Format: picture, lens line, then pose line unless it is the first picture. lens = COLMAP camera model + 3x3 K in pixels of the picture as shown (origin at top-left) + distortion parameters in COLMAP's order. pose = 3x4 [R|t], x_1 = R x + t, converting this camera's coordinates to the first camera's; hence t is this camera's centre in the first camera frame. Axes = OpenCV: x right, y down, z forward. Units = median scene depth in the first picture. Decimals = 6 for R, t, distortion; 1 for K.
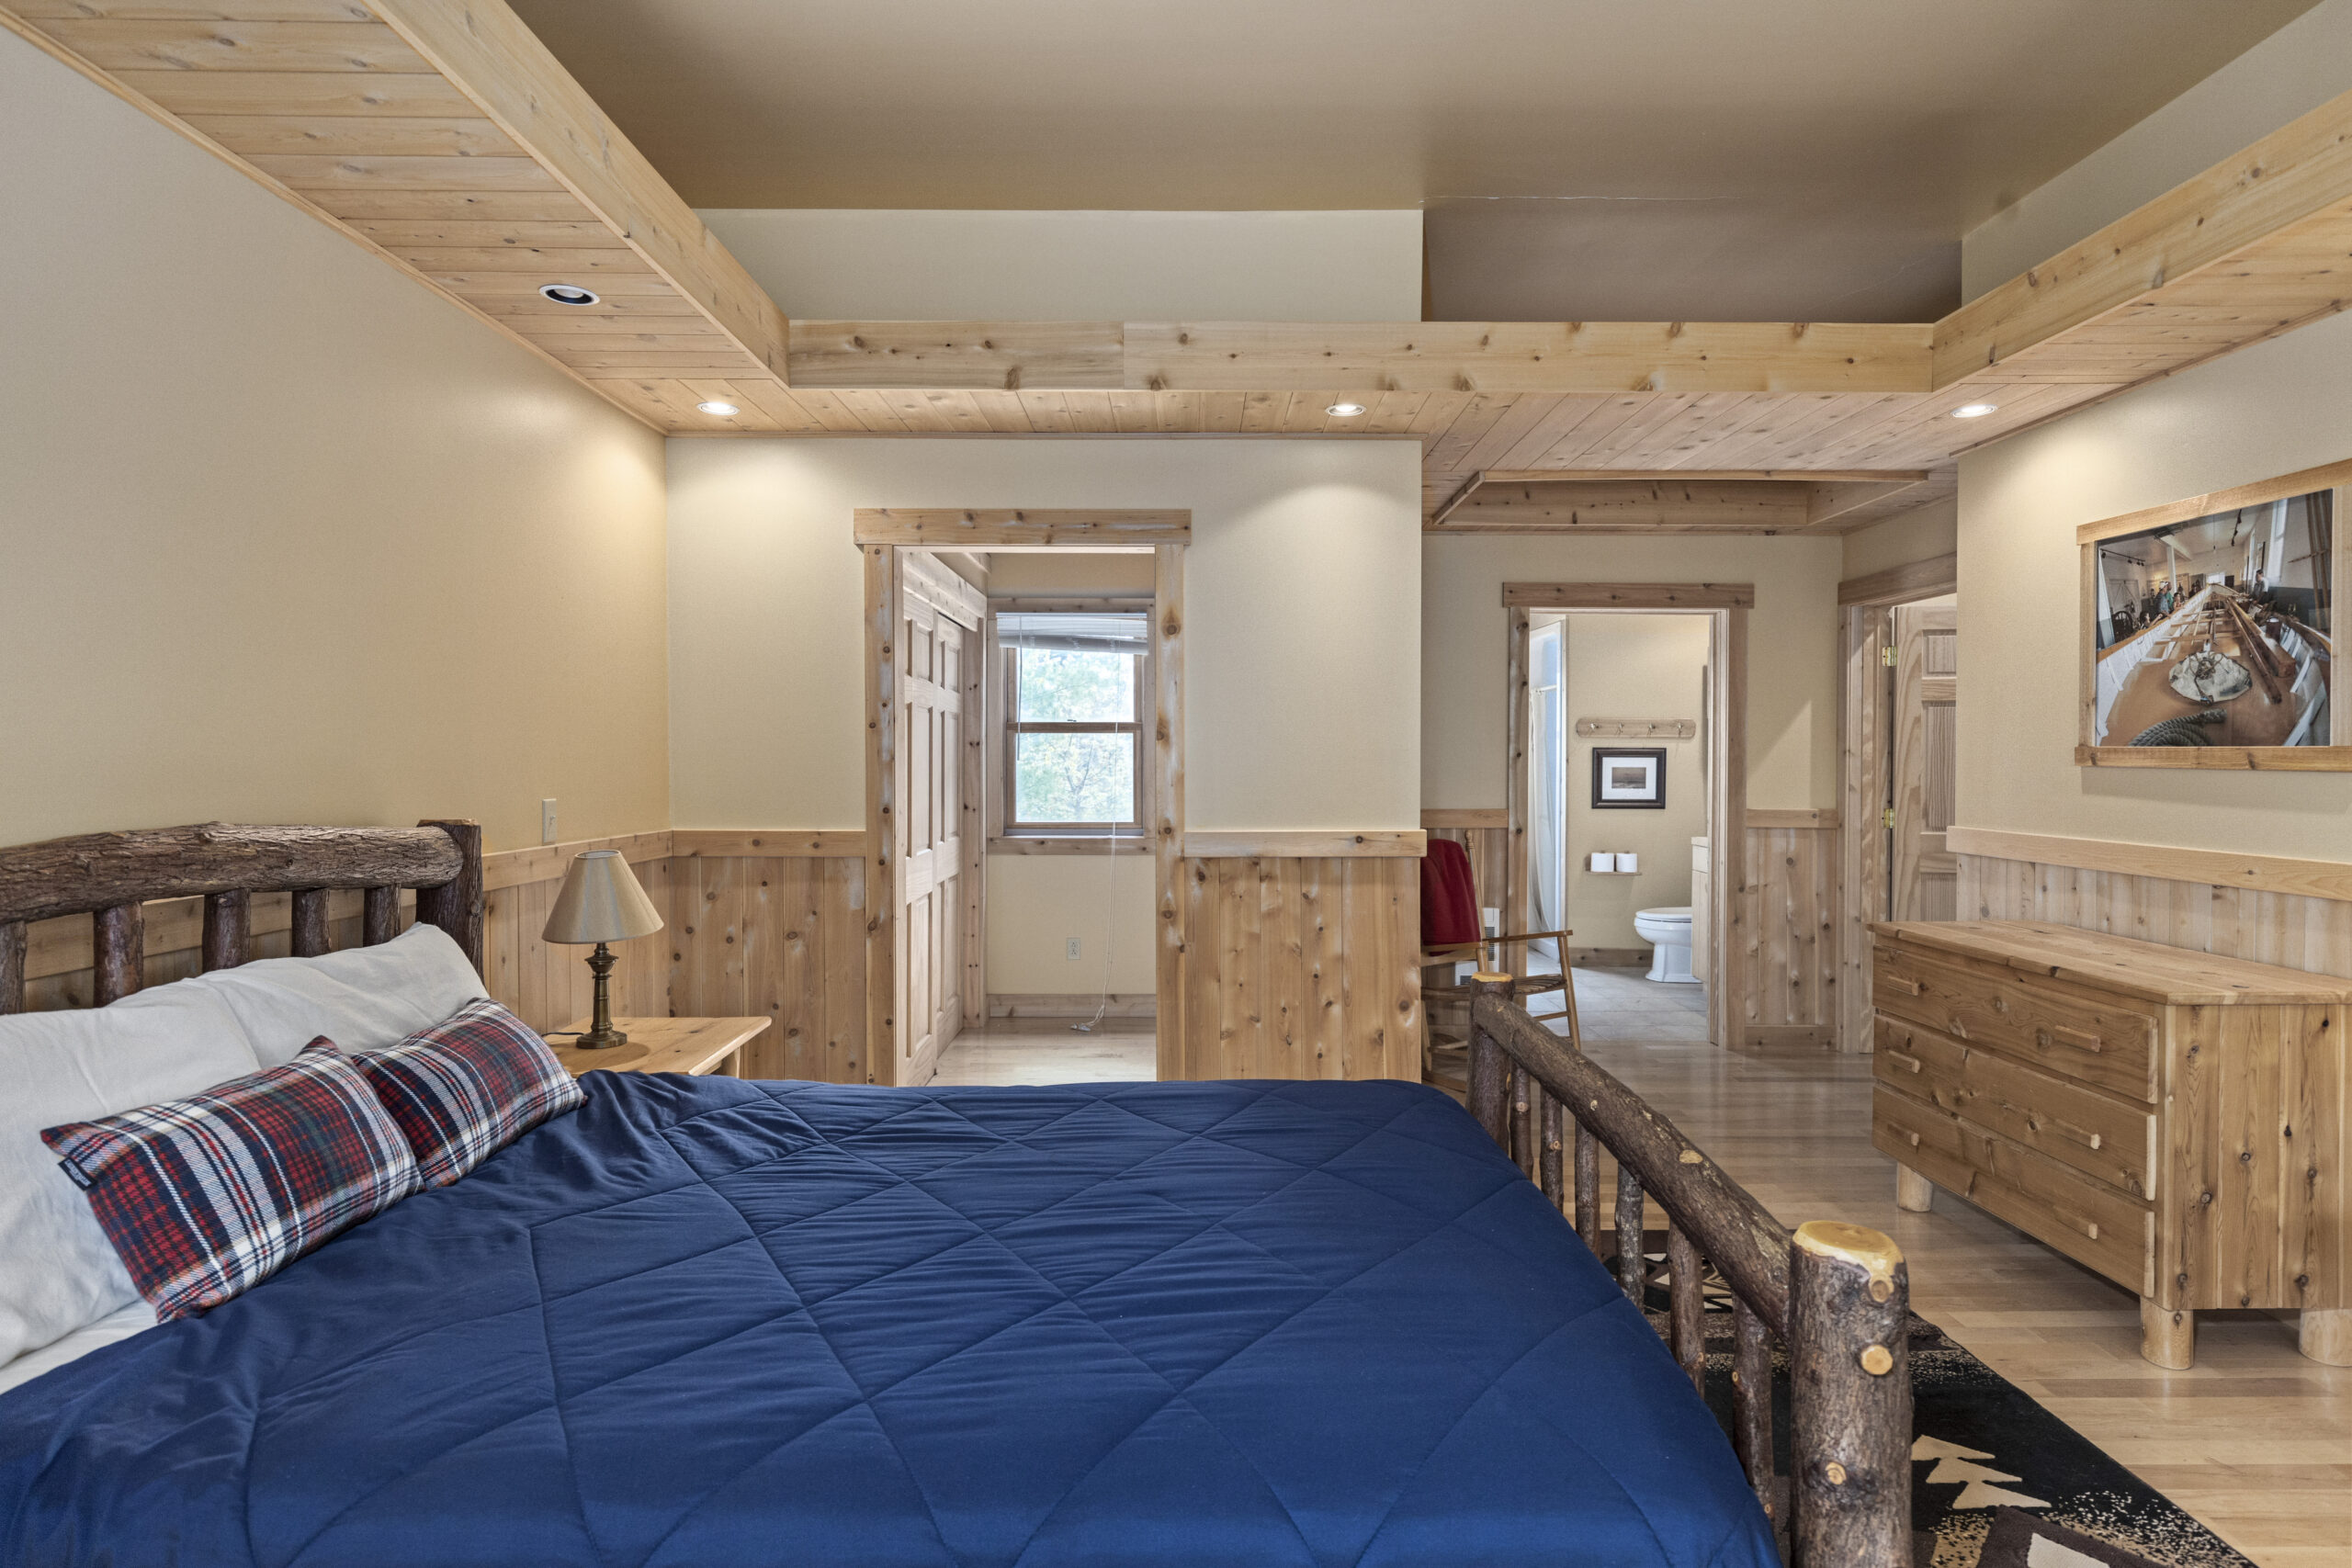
lens RADIAL K [[1300.1, 0, 1231.9], [0, 1300.1, 771.7], [0, 0, 1]] dist [0.027303, -0.000099]
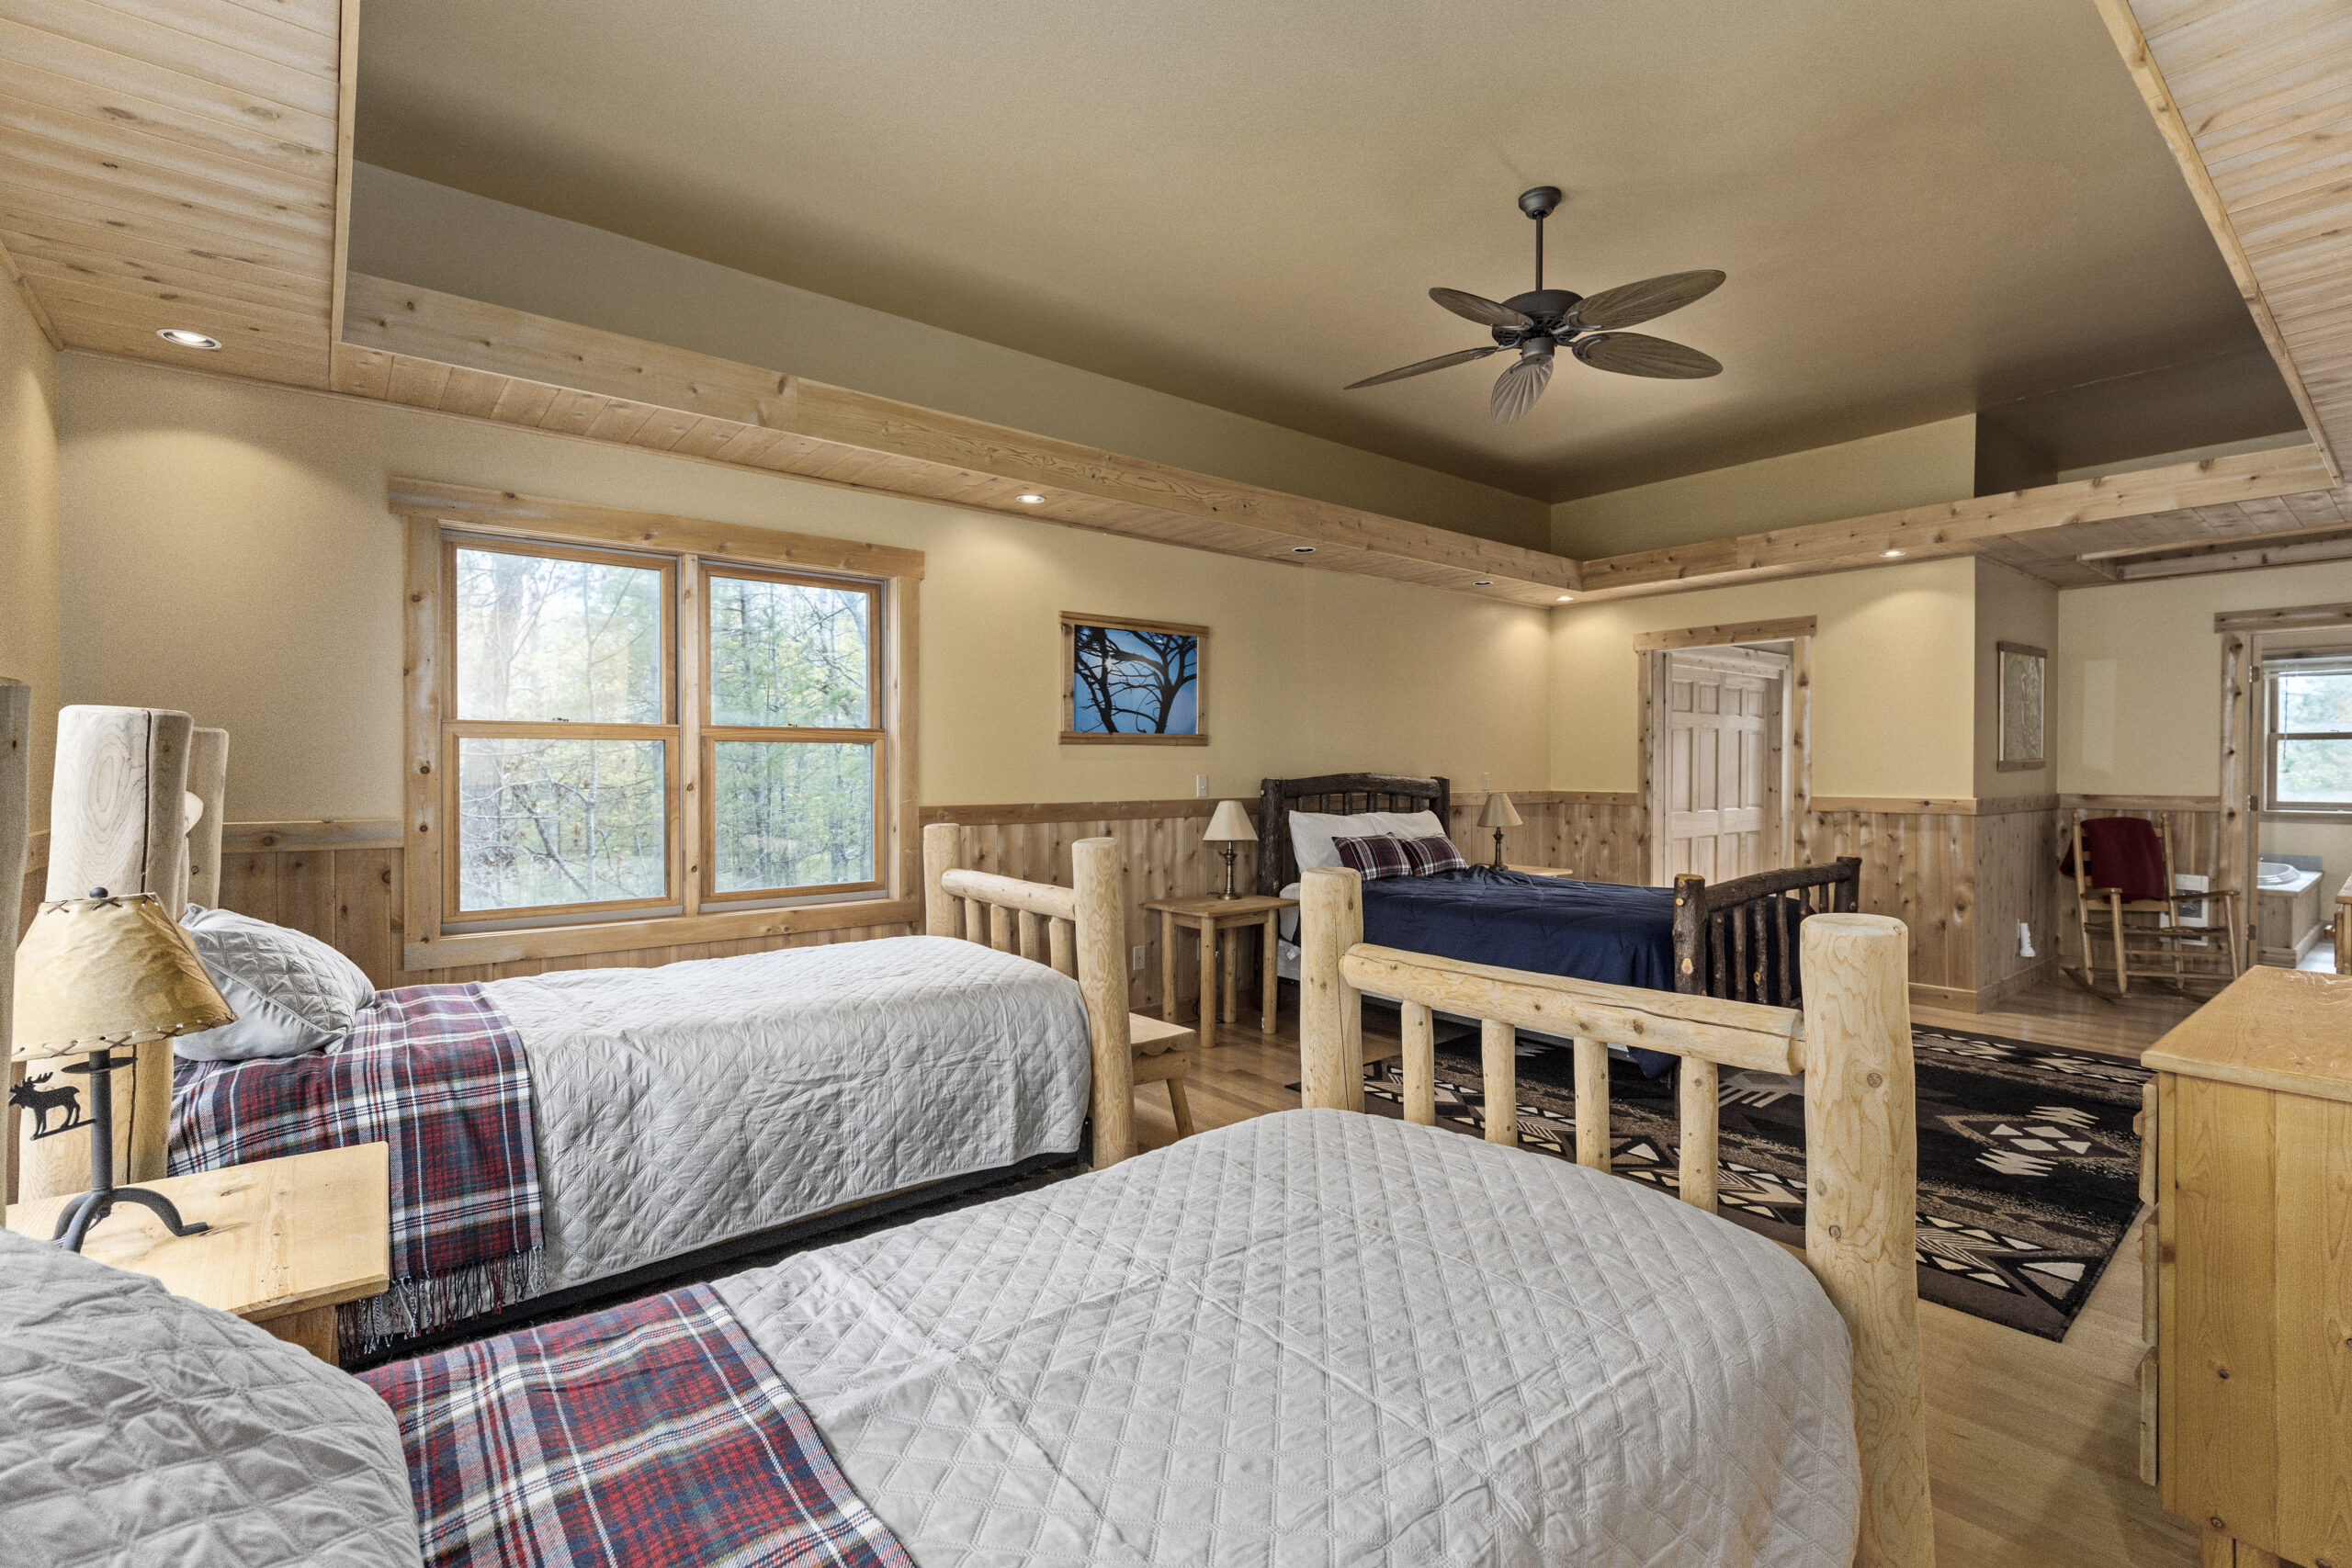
lens RADIAL K [[1037.1, 0, 1171.8], [0, 1037.1, 777.6], [0, 0, 1]] dist [0.004017, -0.000685]
pose [[0.613153, 0.005569, -0.789945, 0.565286], [-0.008345, 0.999965, 0.000572, 0.027977], [0.789920, 0.006241, 0.613178, -0.578761]]
